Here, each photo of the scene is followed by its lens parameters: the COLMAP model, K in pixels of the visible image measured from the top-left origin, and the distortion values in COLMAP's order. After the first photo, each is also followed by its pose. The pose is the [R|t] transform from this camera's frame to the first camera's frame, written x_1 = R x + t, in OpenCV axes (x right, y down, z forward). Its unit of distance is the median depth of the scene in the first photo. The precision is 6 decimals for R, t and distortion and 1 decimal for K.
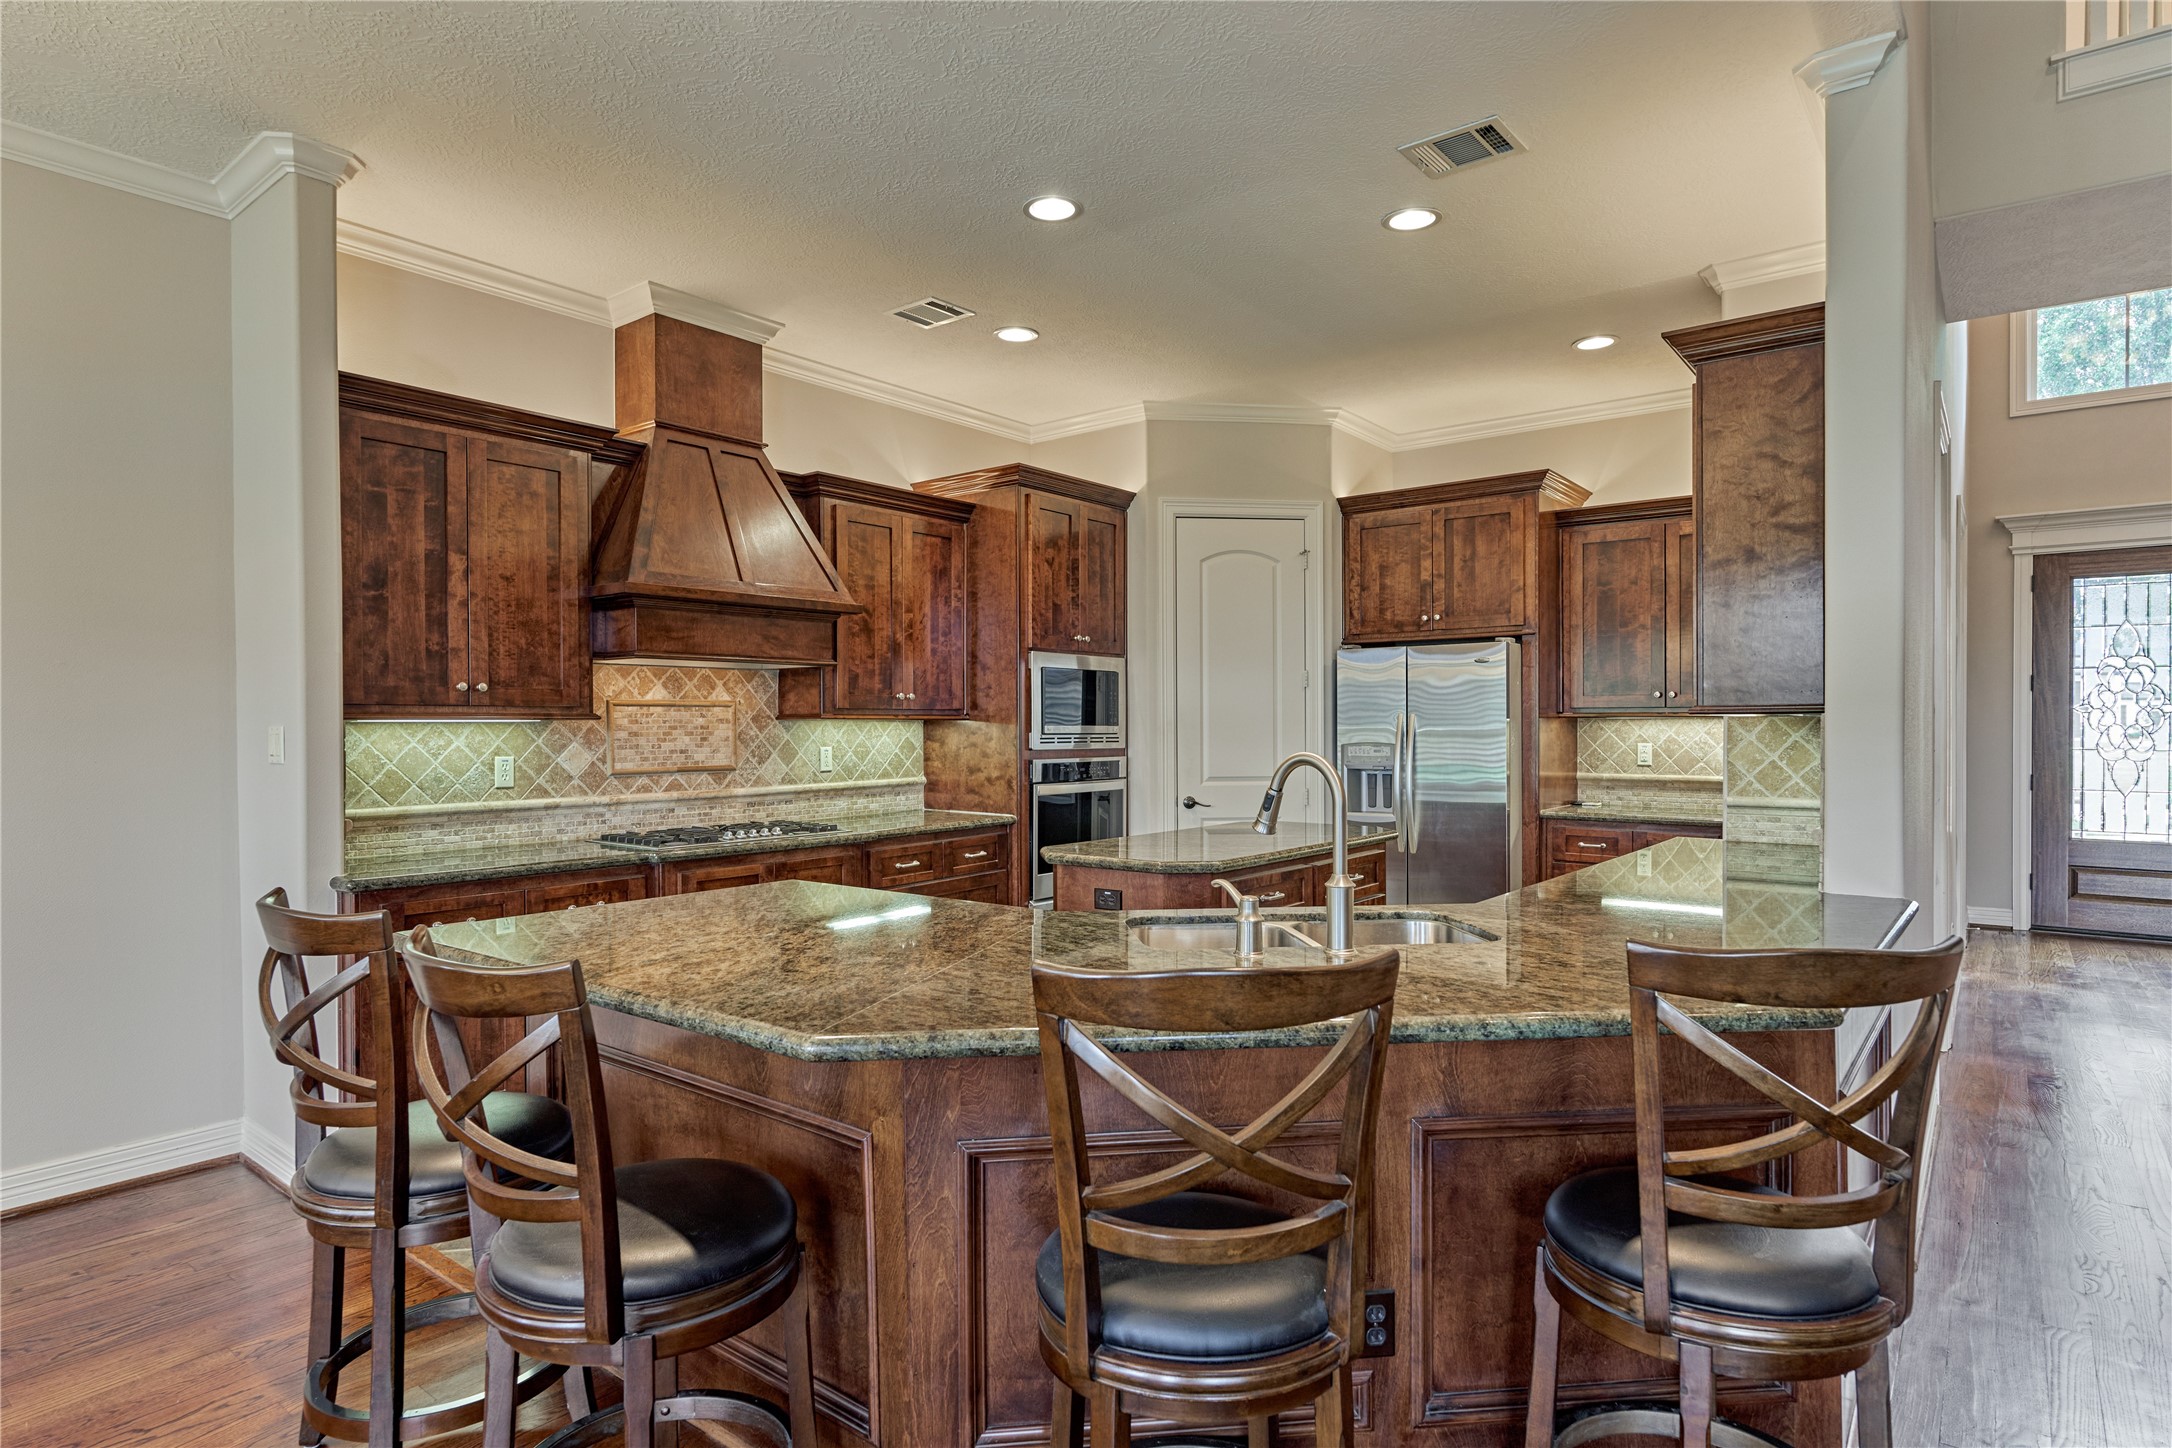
lens RADIAL K [[1172.4, 0, 1084.1], [0, 1172.4, 729.7], [0, 0, 1]] dist [-0.000815, 0.000111]
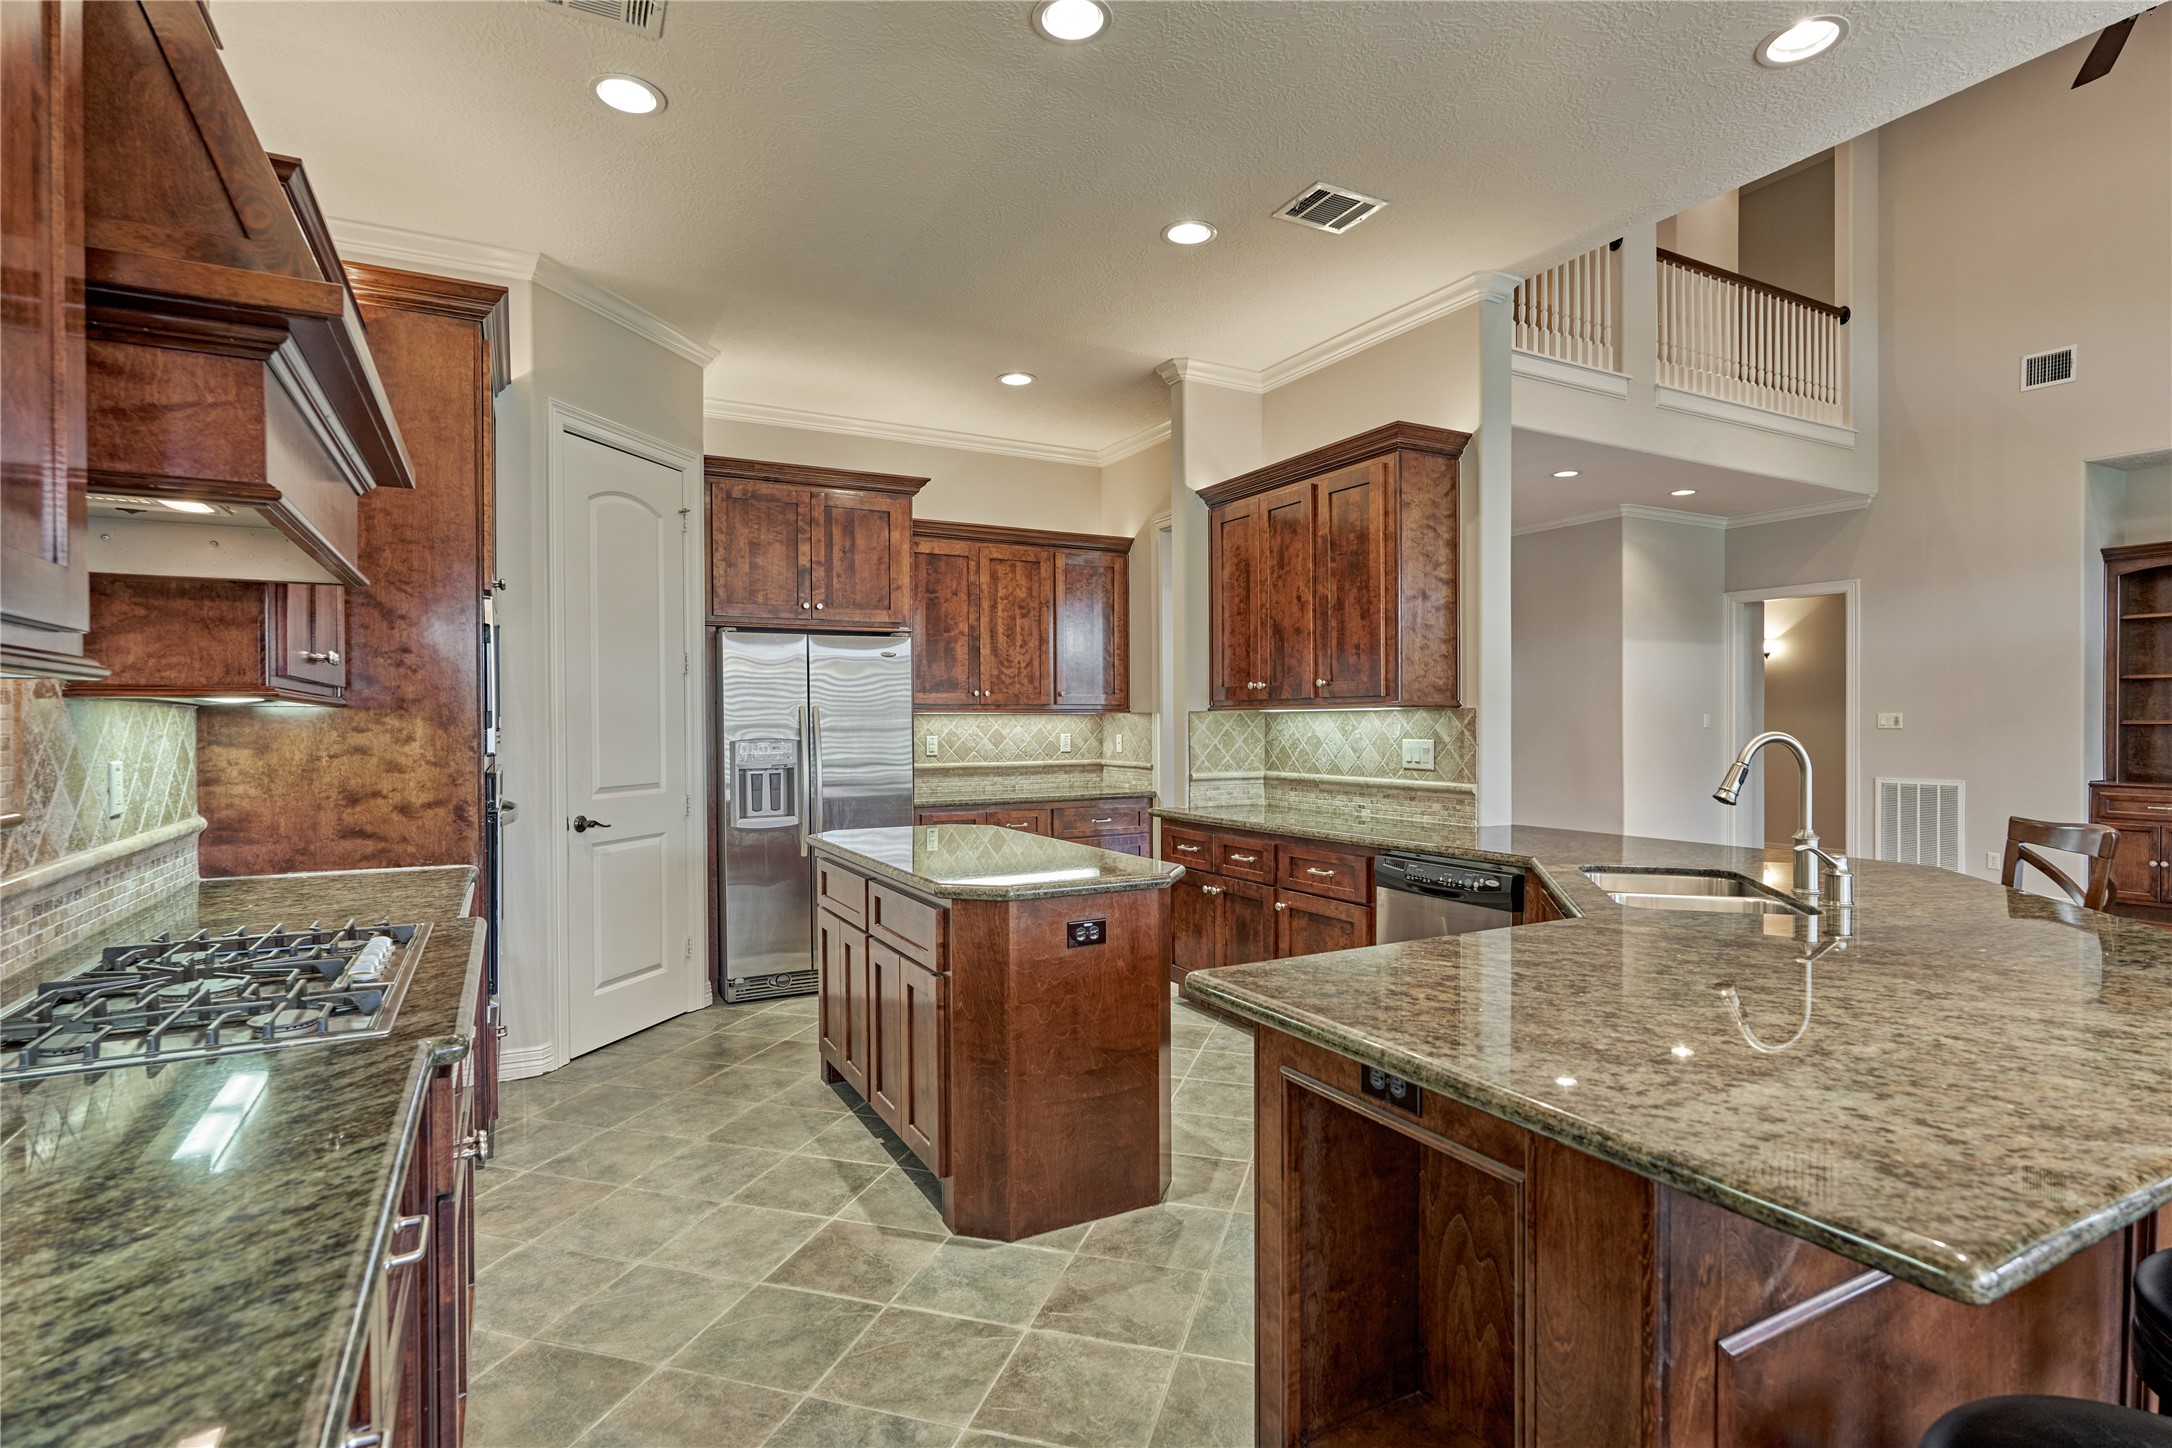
lens RADIAL K [[1059.6, 0, 1086.0], [0, 1059.6, 724.0], [0, 0, 1]] dist [-0.000270, -0.000045]
pose [[0.393914, 0.000057, 0.919147, -0.488050], [0.007061, 0.999970, -0.003088, 0.004937], [-0.919120, 0.007706, 0.393902, 0.554544]]
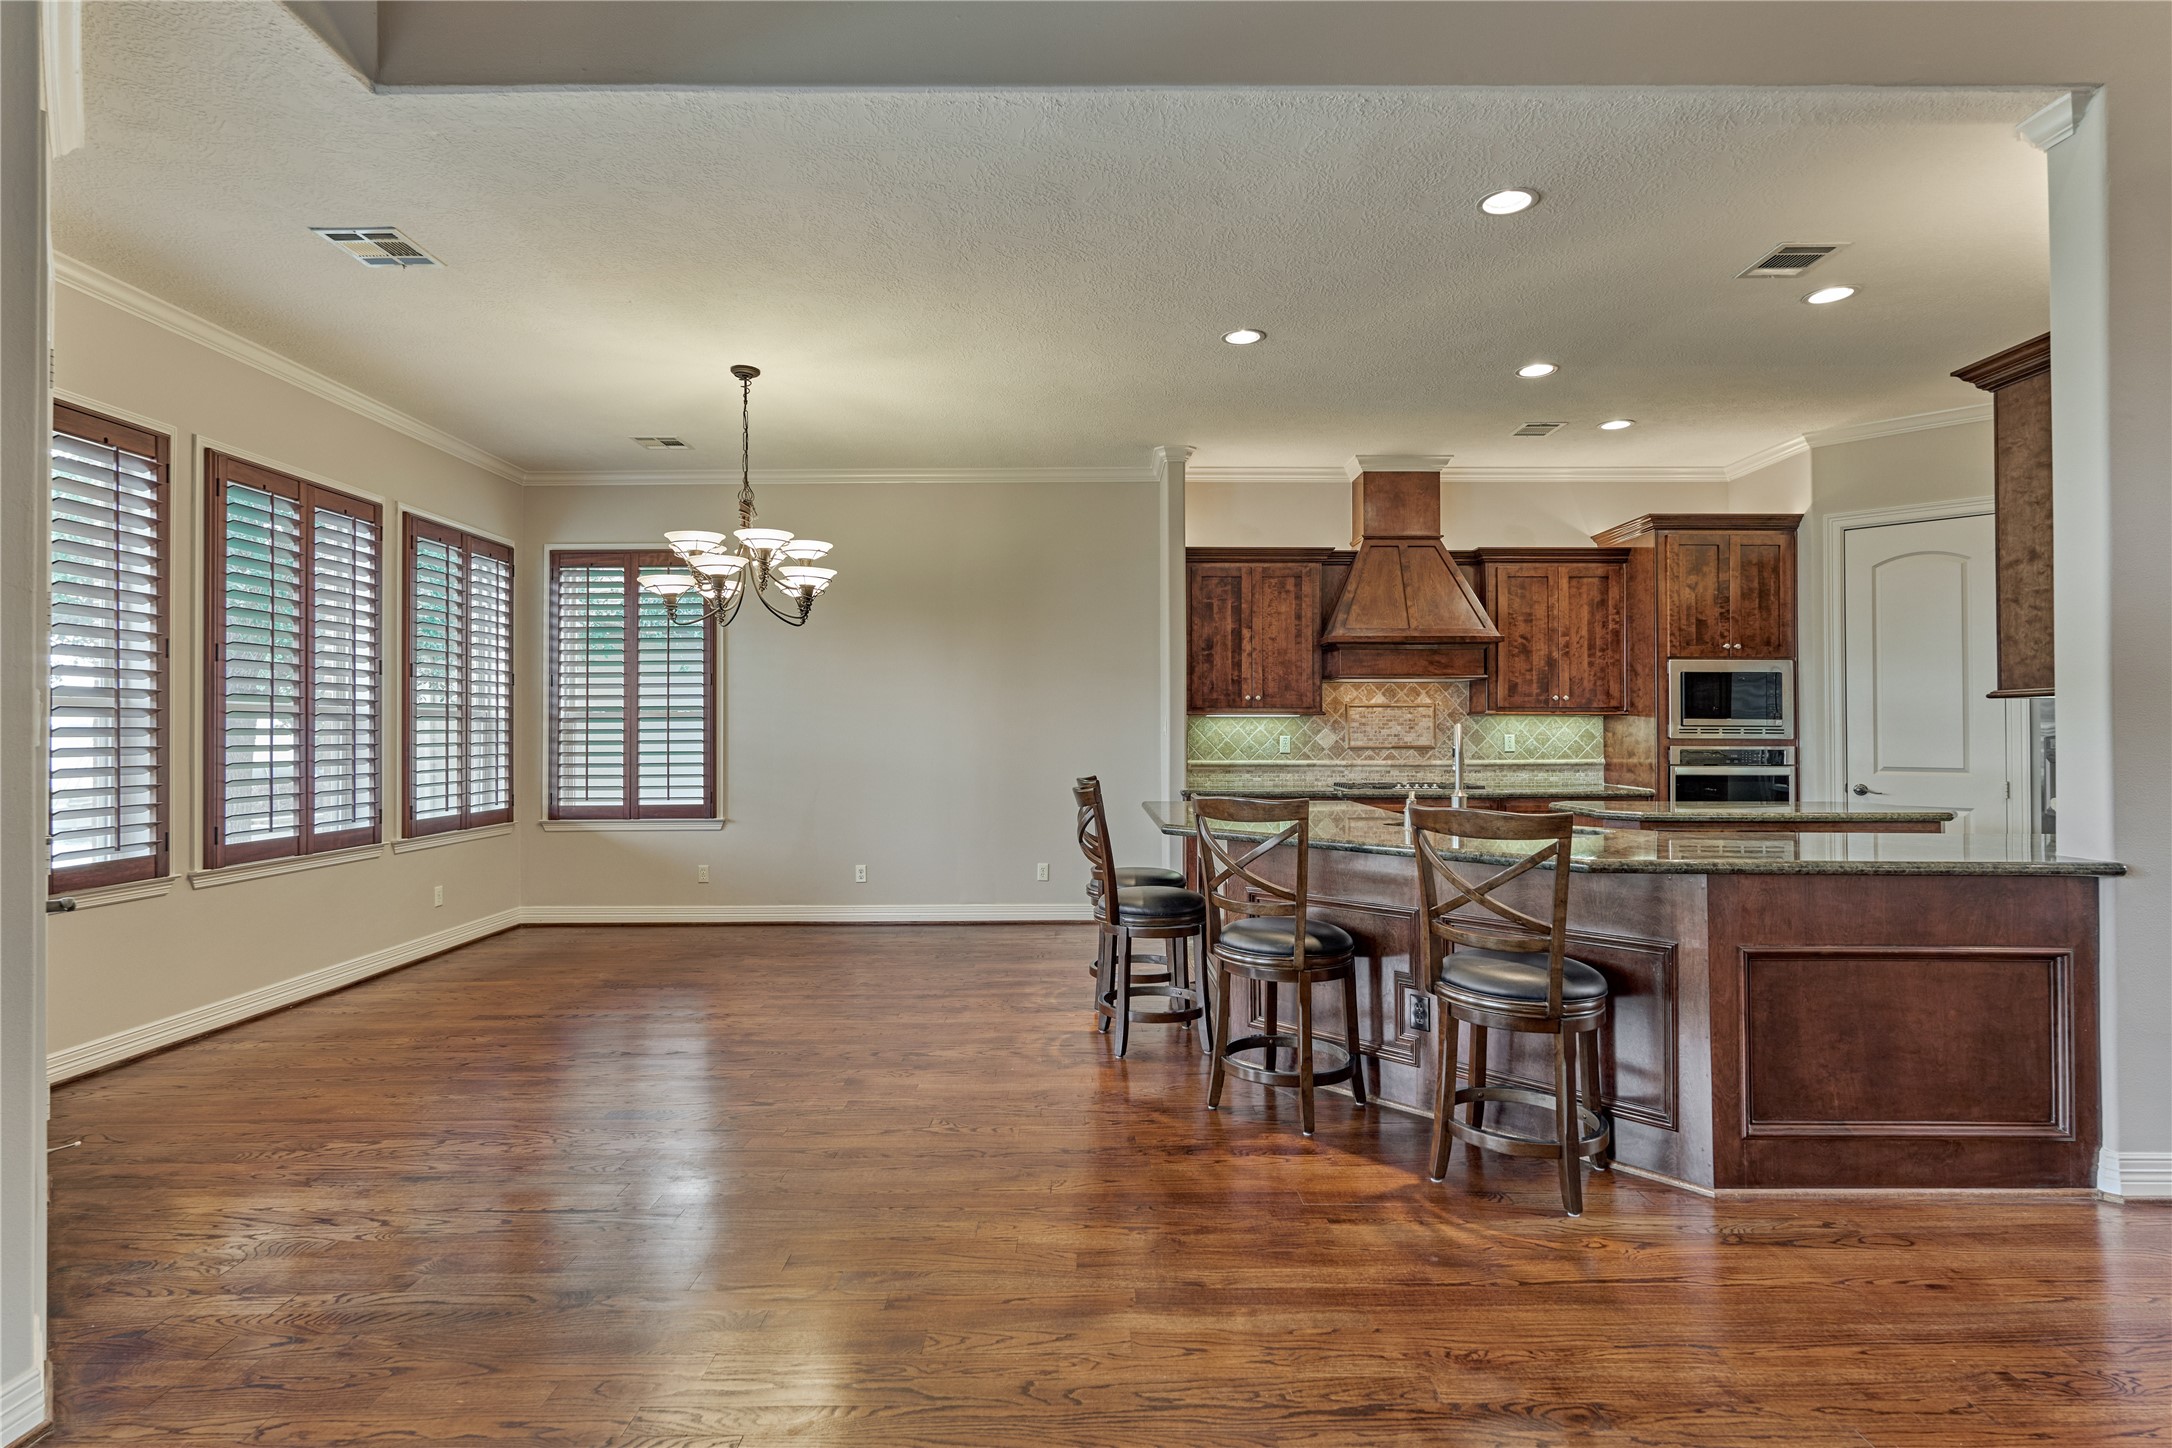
lens RADIAL K [[1045.5, 0, 1085.0], [0, 1045.5, 717.1], [0, 0, 1]] dist [-0.002829, 0.000081]
pose [[0.620153, -0.007731, -0.784443, 0.500582], [-0.006484, 0.999867, -0.014980, 0.017280], [0.784454, 0.014376, 0.620020, -0.208495]]
